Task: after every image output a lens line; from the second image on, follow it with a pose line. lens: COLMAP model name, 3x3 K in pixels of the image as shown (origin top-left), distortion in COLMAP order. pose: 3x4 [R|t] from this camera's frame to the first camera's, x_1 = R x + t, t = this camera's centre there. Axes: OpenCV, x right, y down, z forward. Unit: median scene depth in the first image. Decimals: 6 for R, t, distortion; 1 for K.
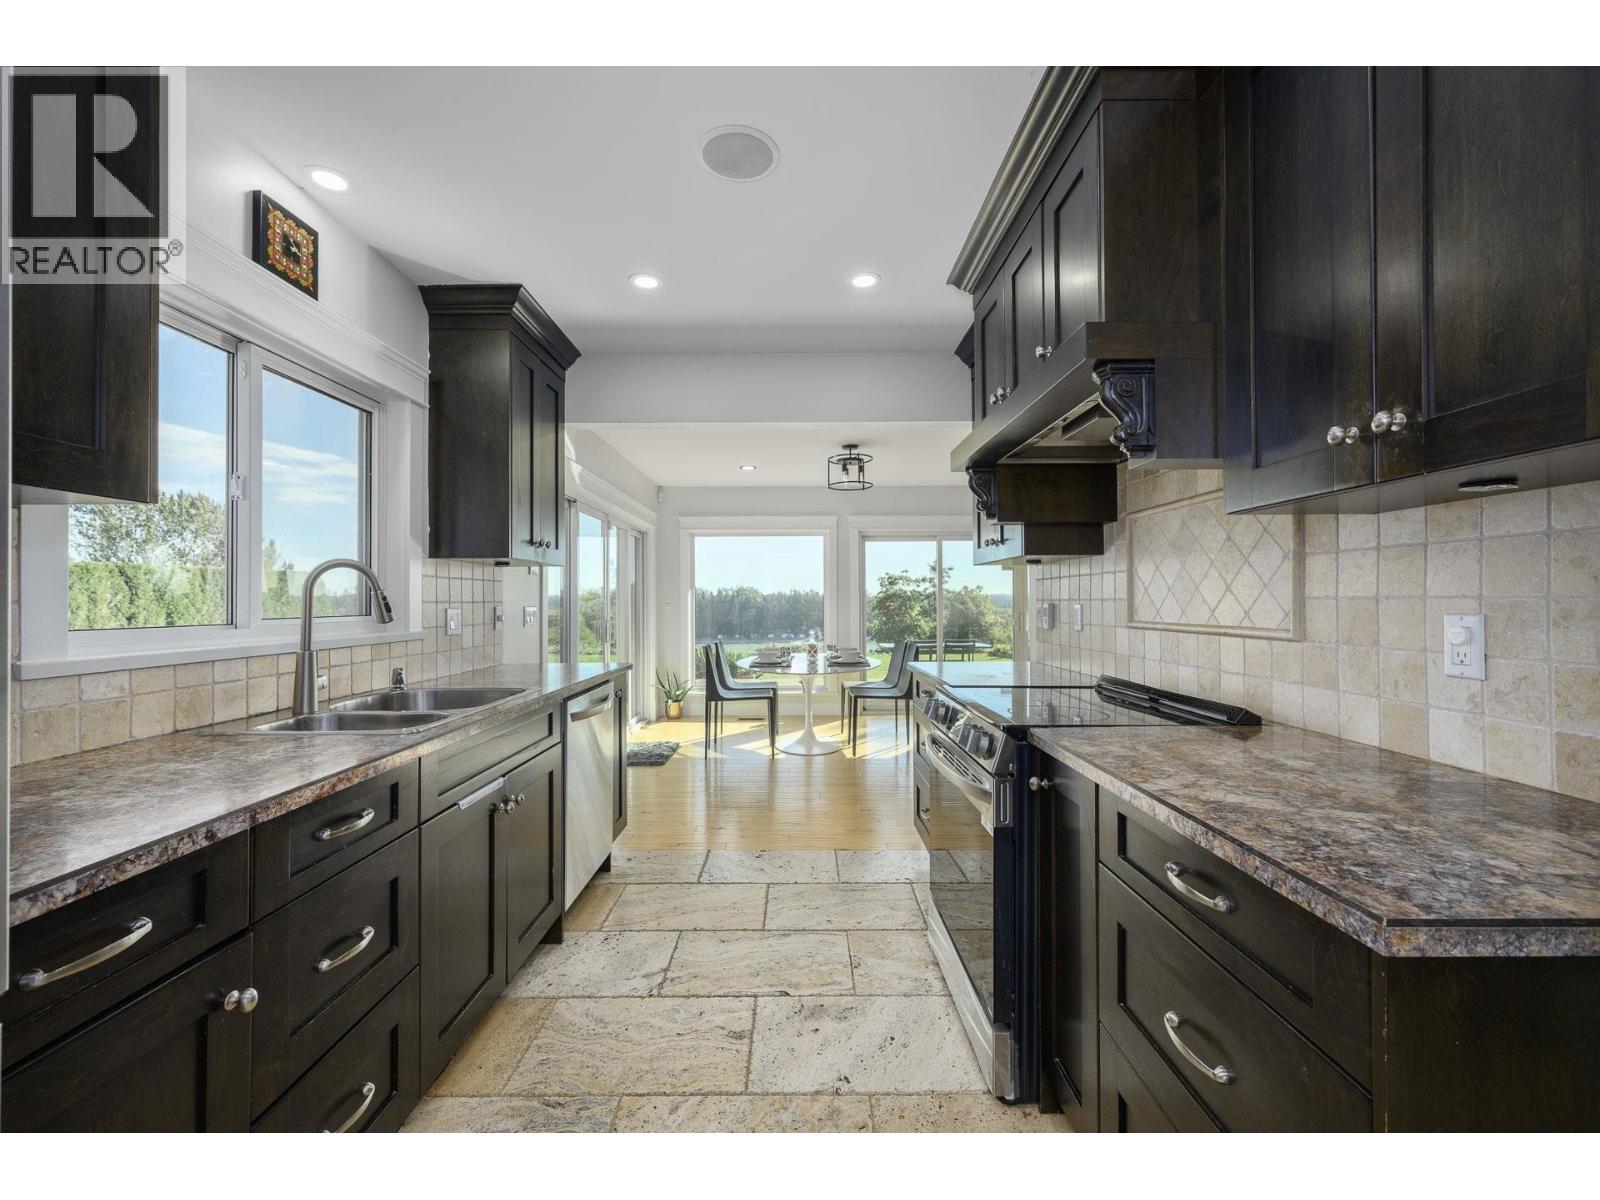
lens RADIAL K [[2769.8, 0, 800.7], [0, 2769.8, 598.1], [0, 0, 1]] dist [0.160652, 0.000000]
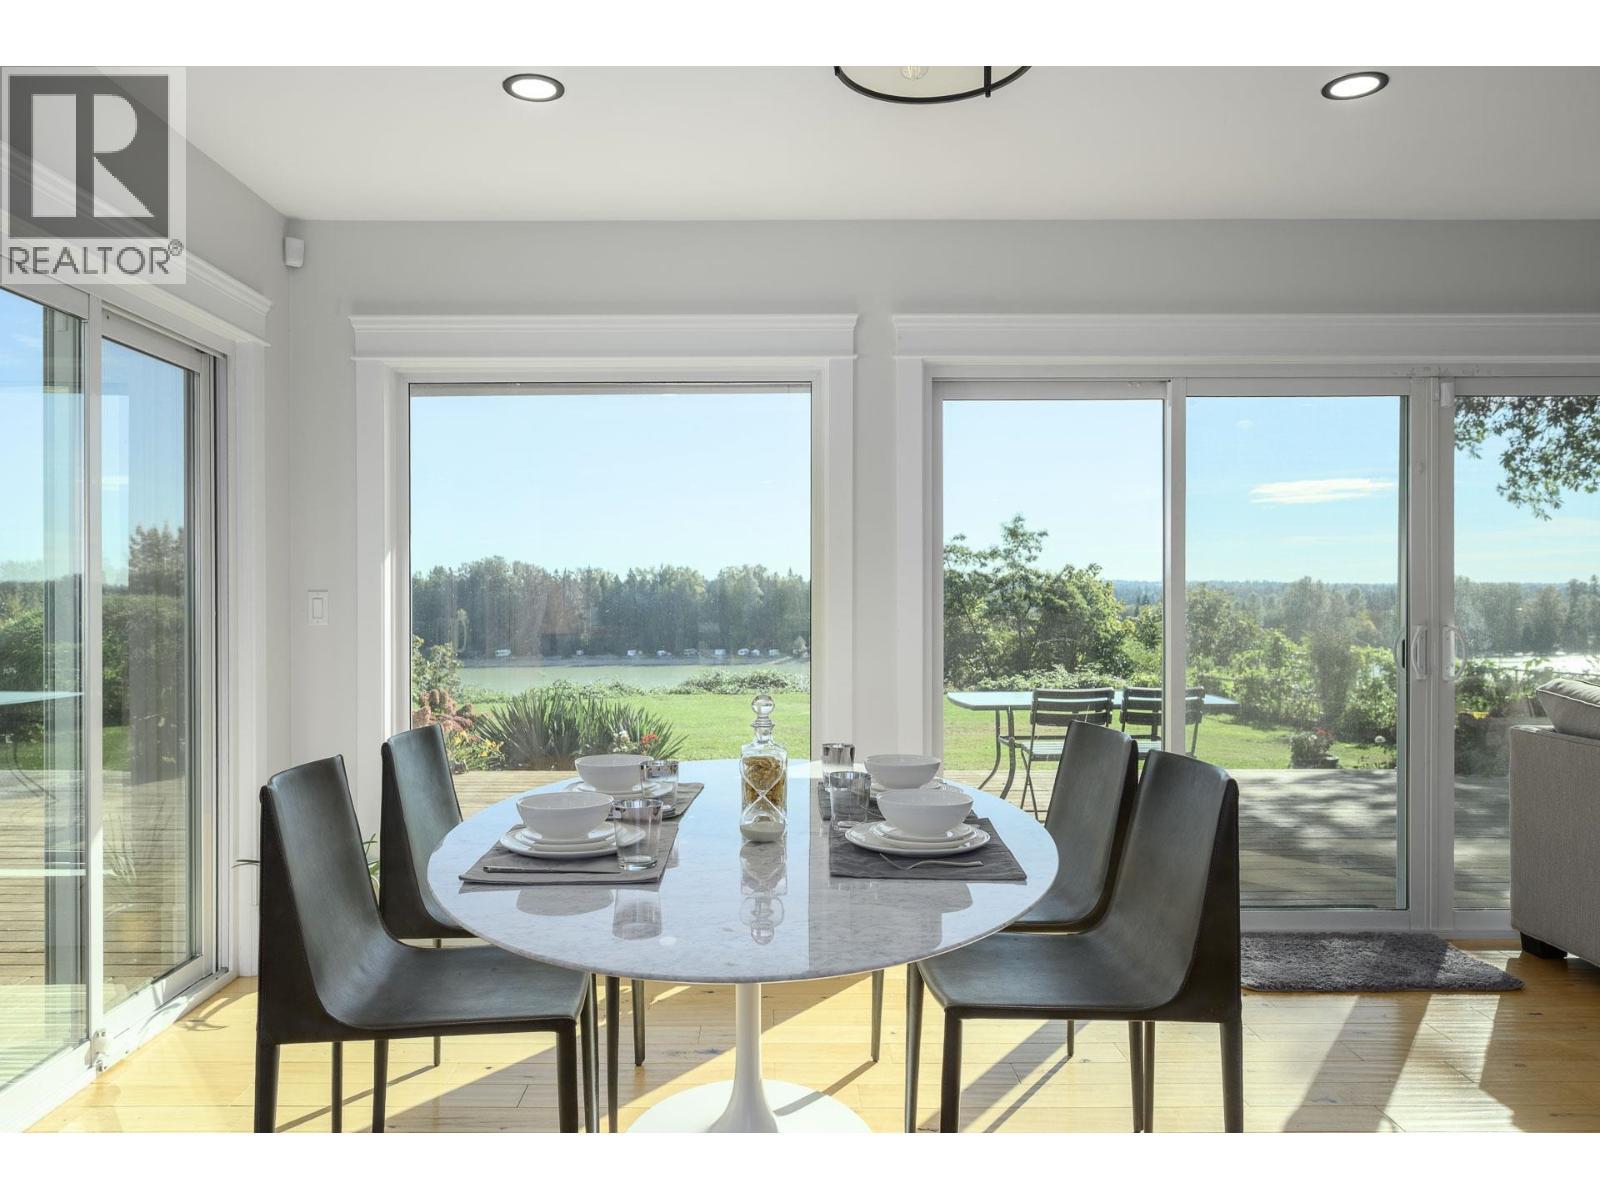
lens RADIAL K [[2769.8, 0, 793.5], [0, 2769.8, 598.4], [0, 0, 1]] dist [0.160652, 0.000000]
pose [[0.999990, 0.004412, 0.000410, 0.003881], [-0.004413, 0.999987, 0.002638, 0.001084], [-0.000398, -0.002639, 0.999996, 0.445249]]
